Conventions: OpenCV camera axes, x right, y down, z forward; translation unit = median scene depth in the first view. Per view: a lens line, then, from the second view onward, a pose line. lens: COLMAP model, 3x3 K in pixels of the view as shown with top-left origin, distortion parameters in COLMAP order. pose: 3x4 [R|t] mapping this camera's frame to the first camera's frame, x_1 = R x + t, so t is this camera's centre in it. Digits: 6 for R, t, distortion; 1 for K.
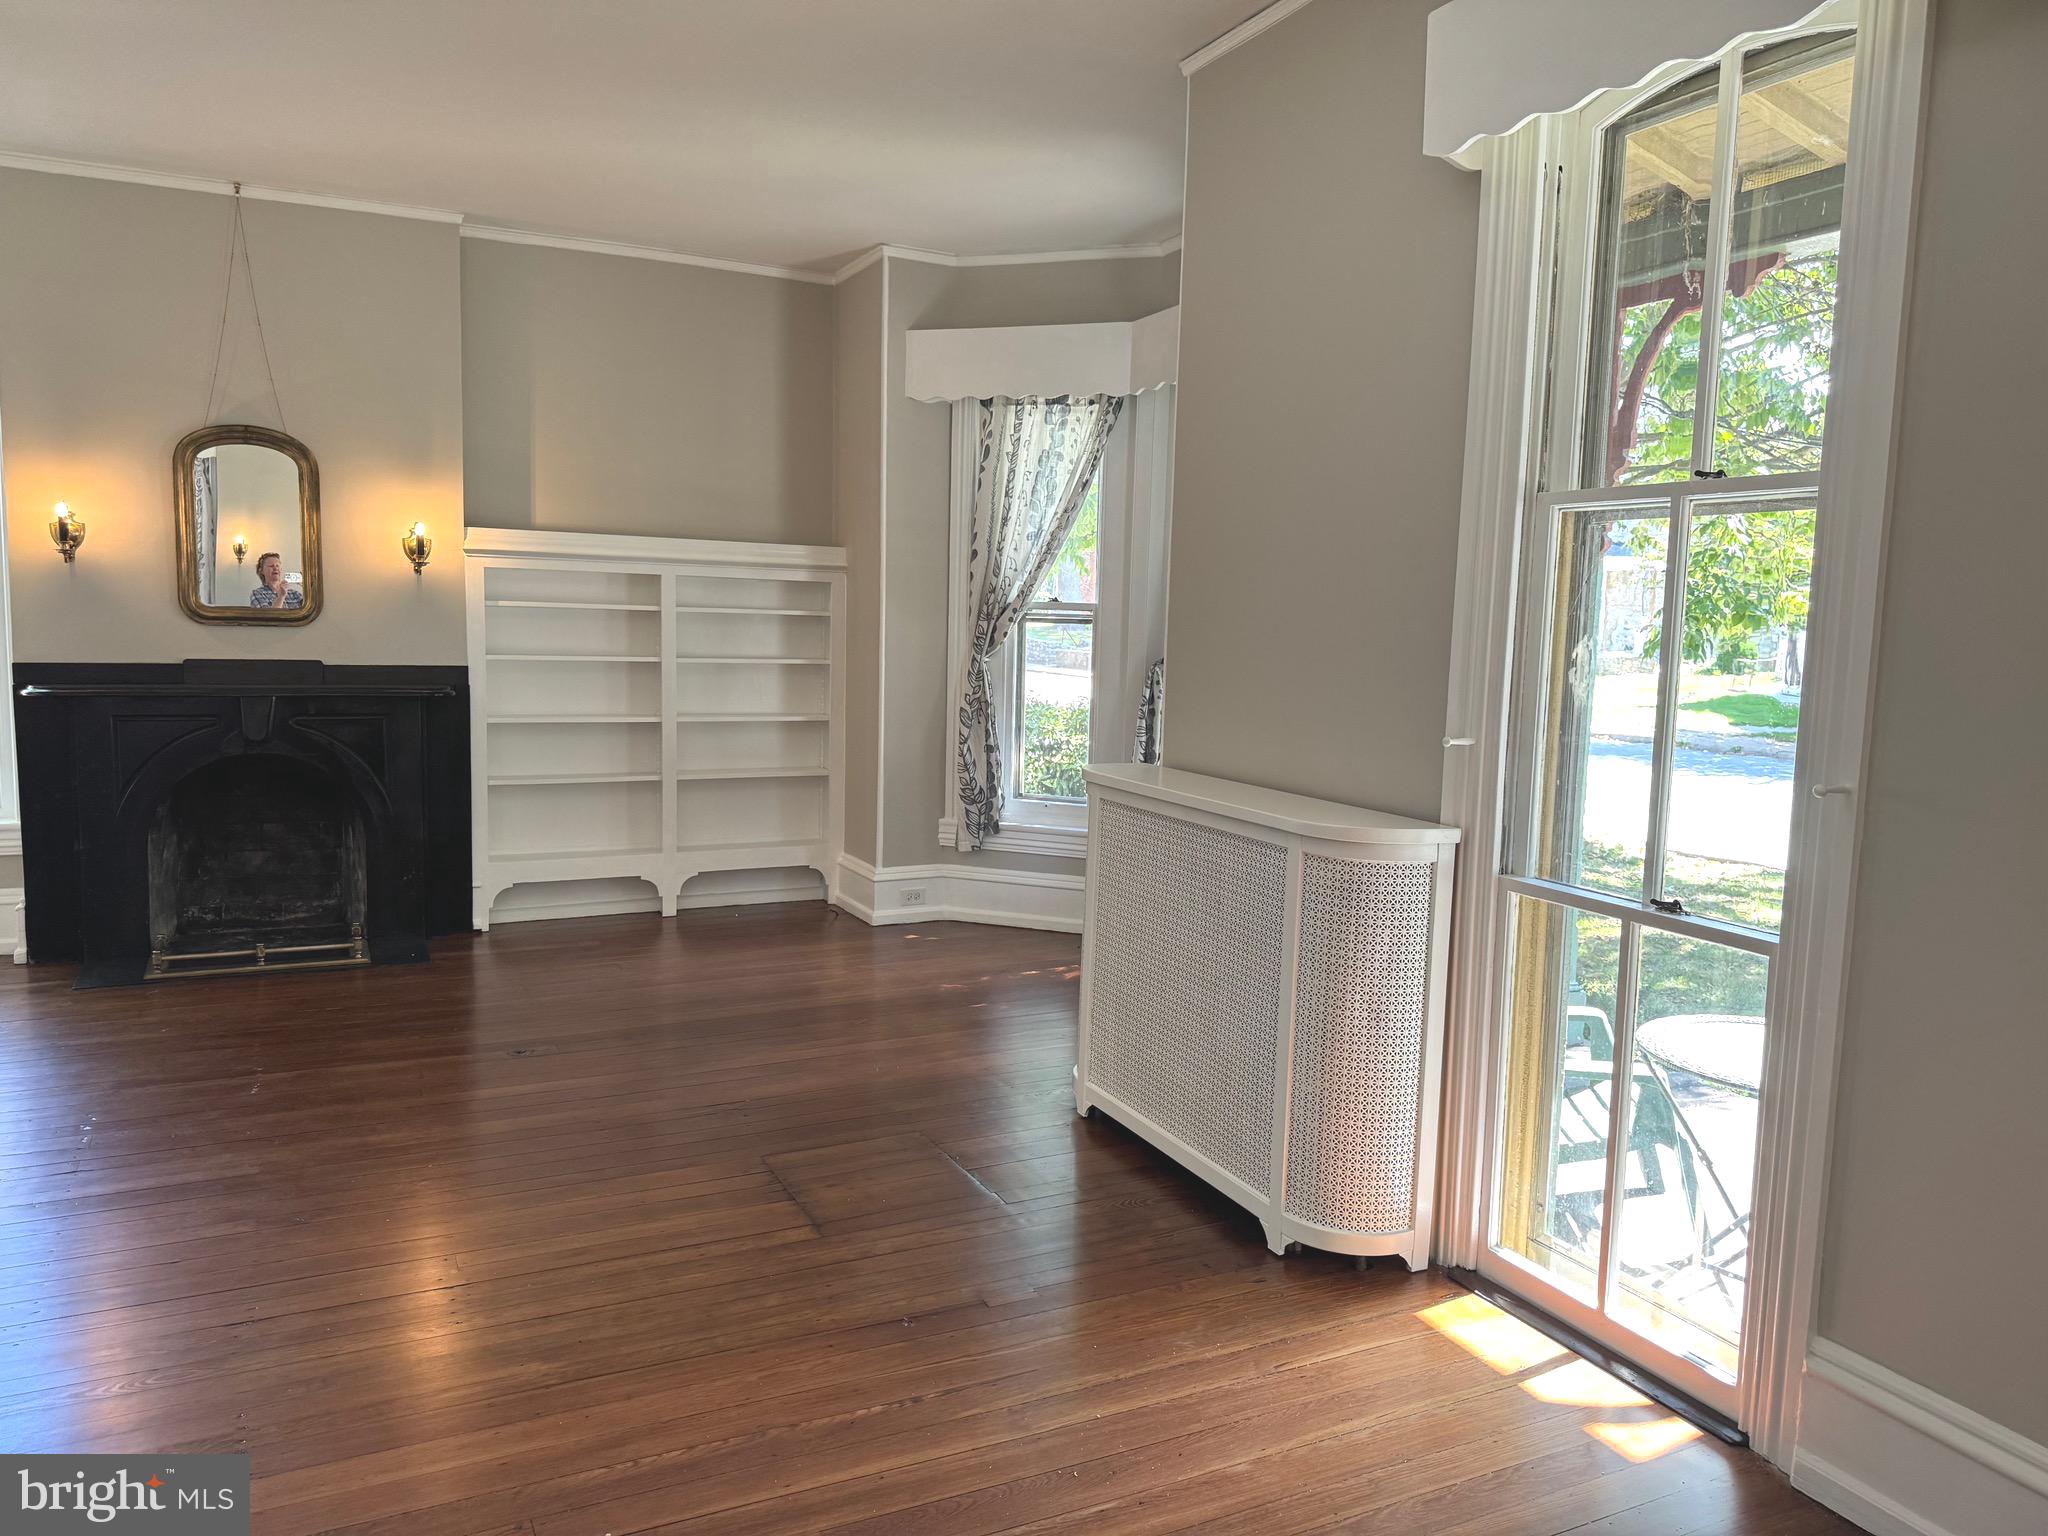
lens RADIAL K [[1440.3, 0, 1012.4], [0, 1440.3, 767.9], [0, 0, 1]] dist [0.048945, -0.062955]
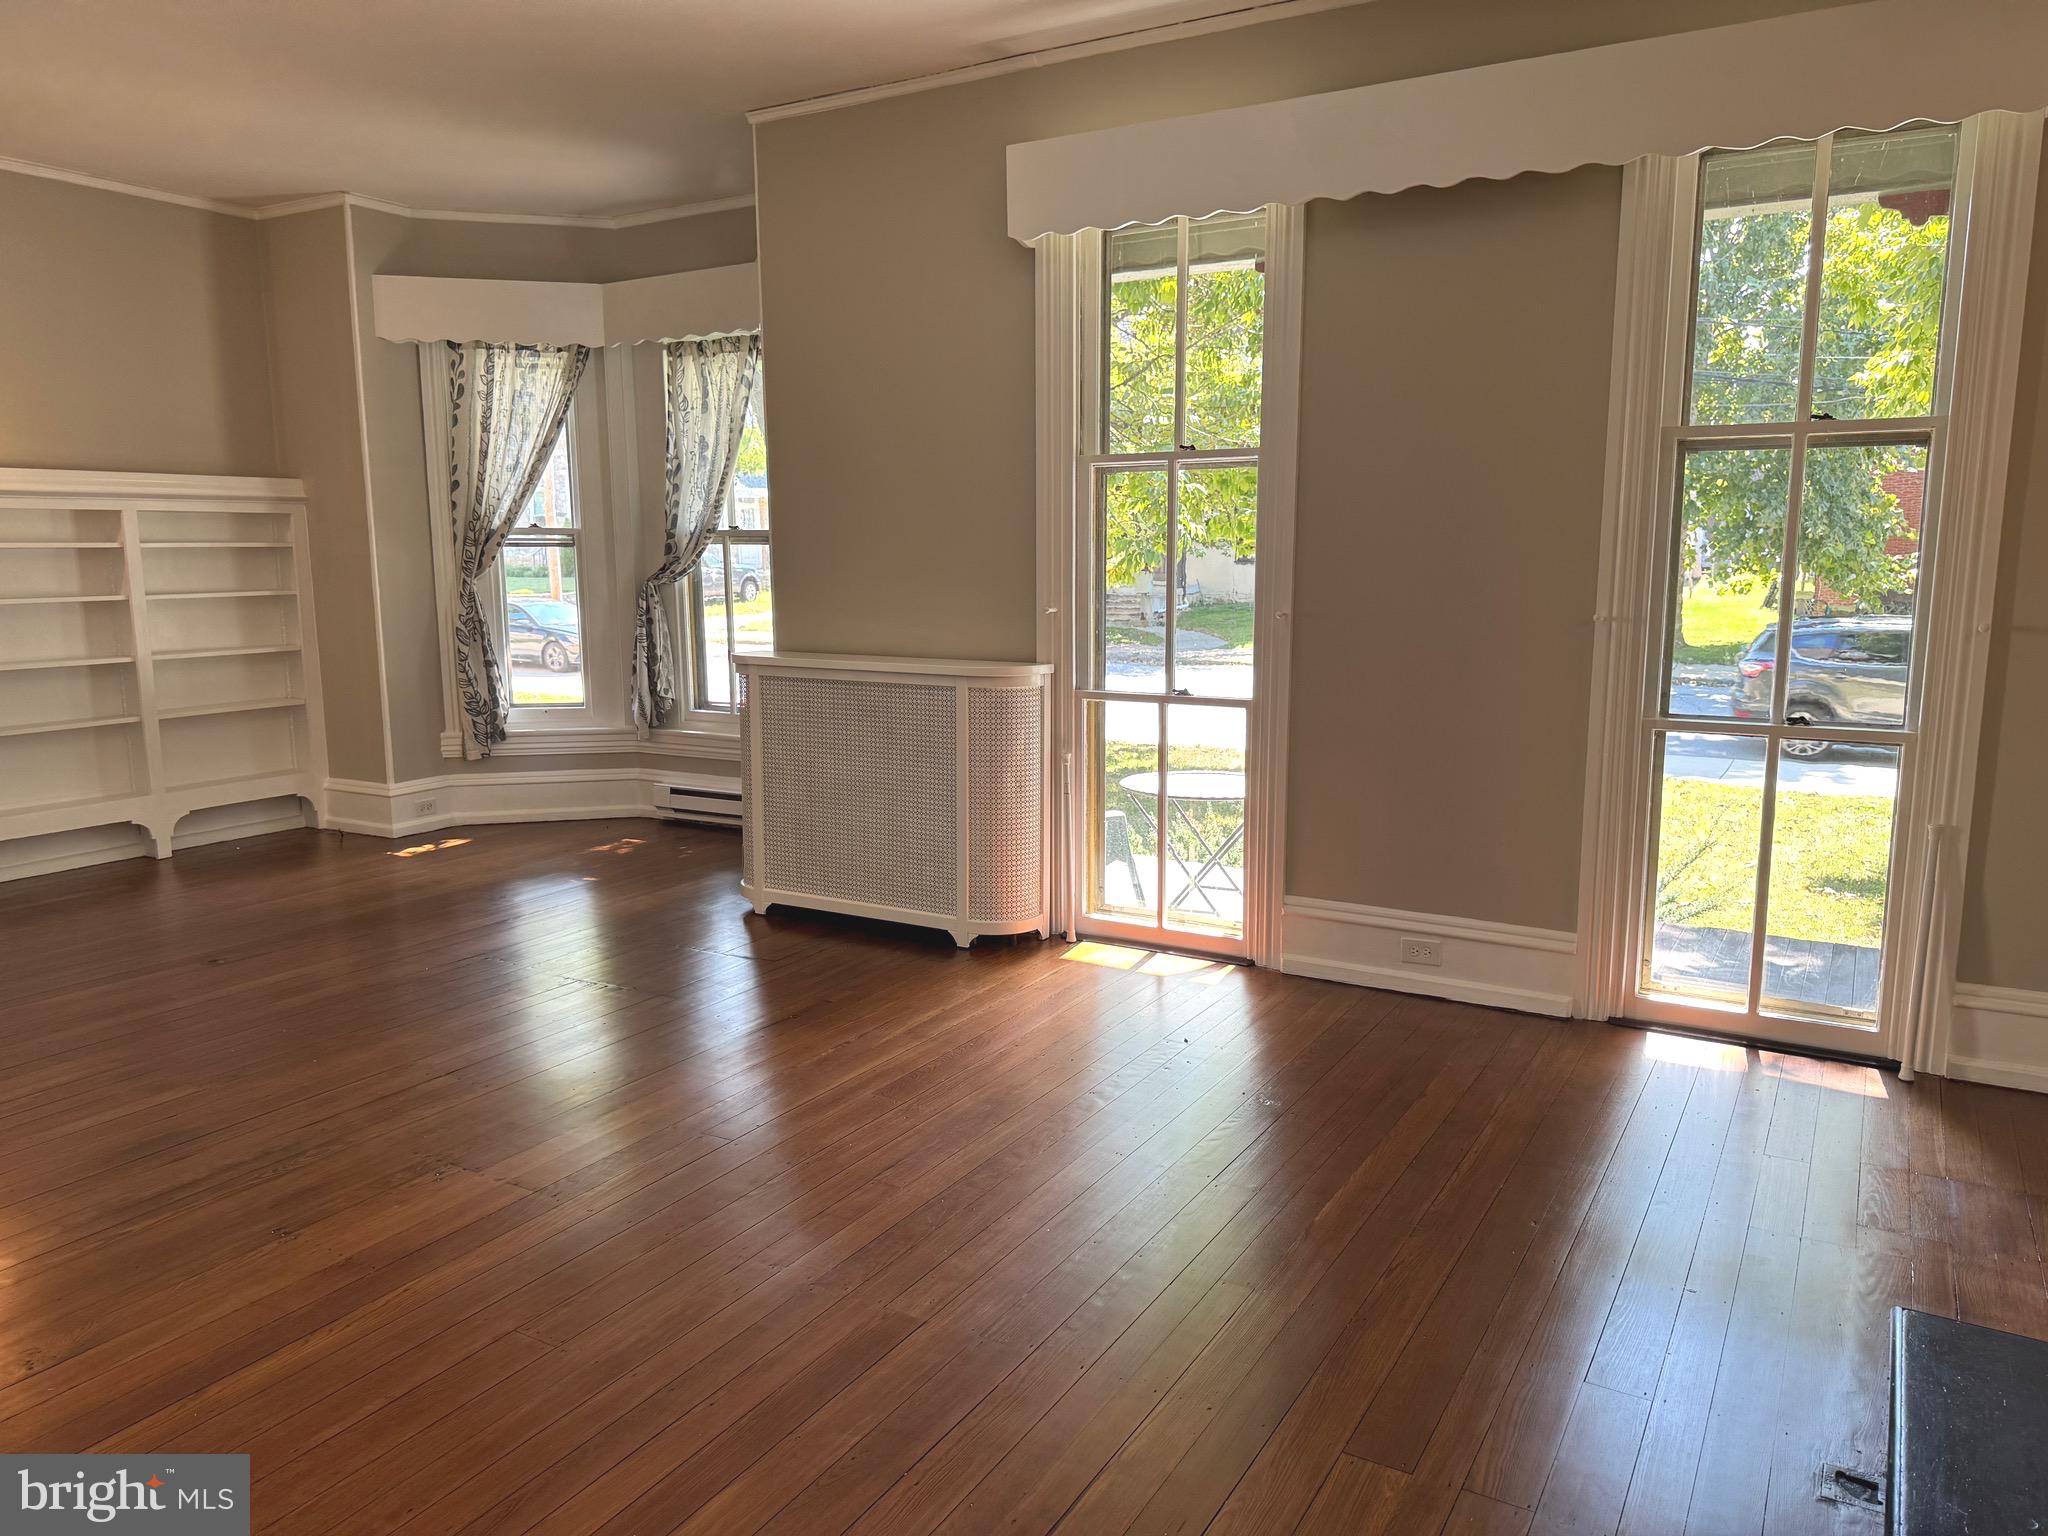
lens RADIAL K [[1440.3, 0, 1032.4], [0, 1440.3, 773.9], [0, 0, 1]] dist [0.048945, -0.062955]
pose [[0.842609, -0.117327, 0.525589, -0.261987], [0.085108, 0.992725, 0.085164, 0.011514], [-0.531757, -0.027028, 0.846465, -0.164497]]
